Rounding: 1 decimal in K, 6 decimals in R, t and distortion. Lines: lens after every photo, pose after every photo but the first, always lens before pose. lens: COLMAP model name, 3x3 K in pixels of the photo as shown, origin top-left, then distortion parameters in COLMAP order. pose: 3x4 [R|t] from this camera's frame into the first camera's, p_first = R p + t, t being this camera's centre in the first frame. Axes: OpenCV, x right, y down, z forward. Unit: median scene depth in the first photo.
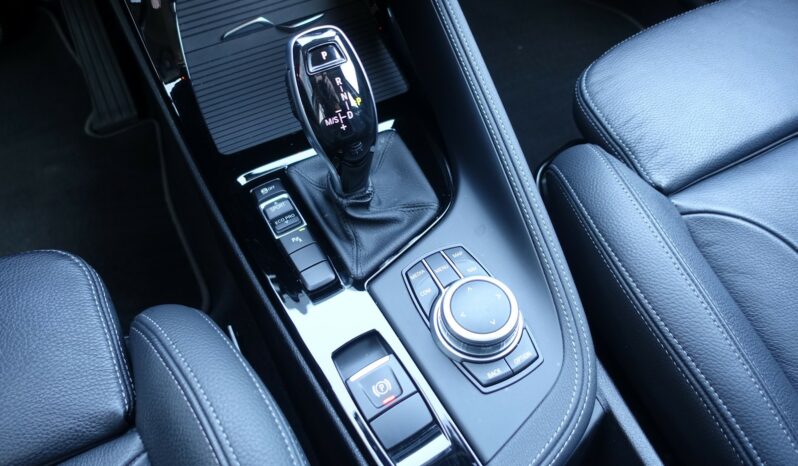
lens RADIAL K [[554.1, 0, 399.0], [0, 554.1, 233.0], [0, 0, 1]] dist [0.000452, -0.004112]
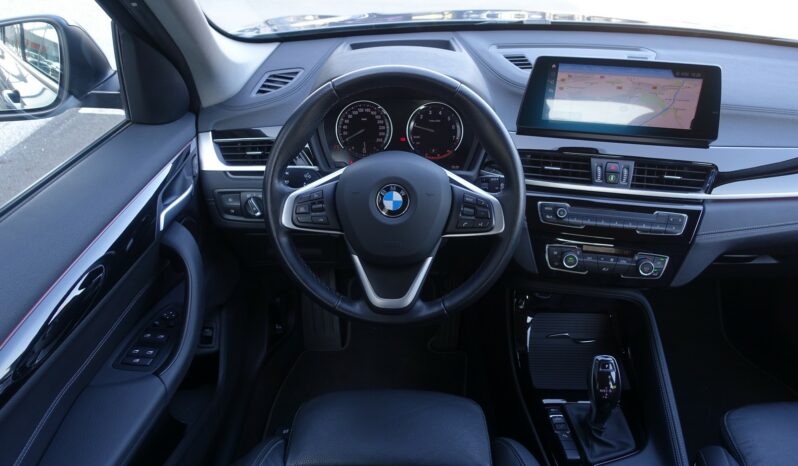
lens RADIAL K [[554.1, 0, 399.0], [0, 554.1, 233.0], [0, 0, 1]] dist [0.000452, -0.004112]
pose [[0.892034, 0.250589, -0.376138, -0.142123], [-0.391230, 0.844819, -0.364994, 0.383671], [0.226305, 0.472743, 0.851645, -1.376529]]
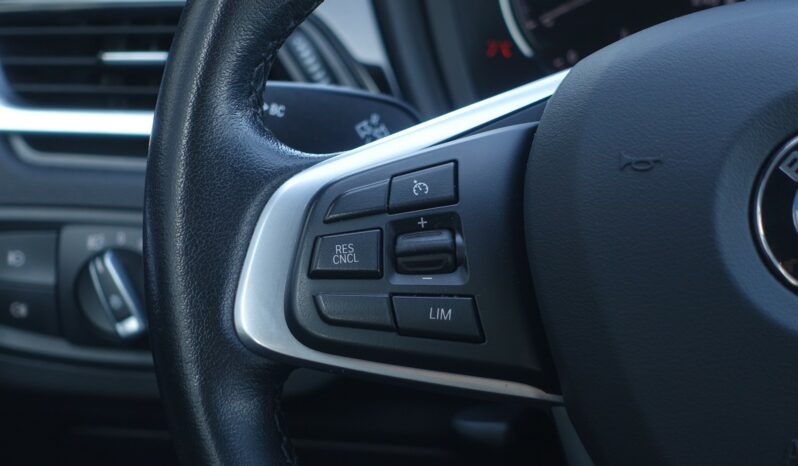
lens RADIAL K [[1788.5, 0, 399.0], [0, 1788.5, 233.0], [0, 0, 1]] dist [-0.326635, -0.034535]
pose [[0.828374, 0.208095, -0.520089, -0.528477], [-0.474431, 0.754275, -0.453856, 0.254482], [0.297845, 0.622708, 0.723549, -0.735388]]
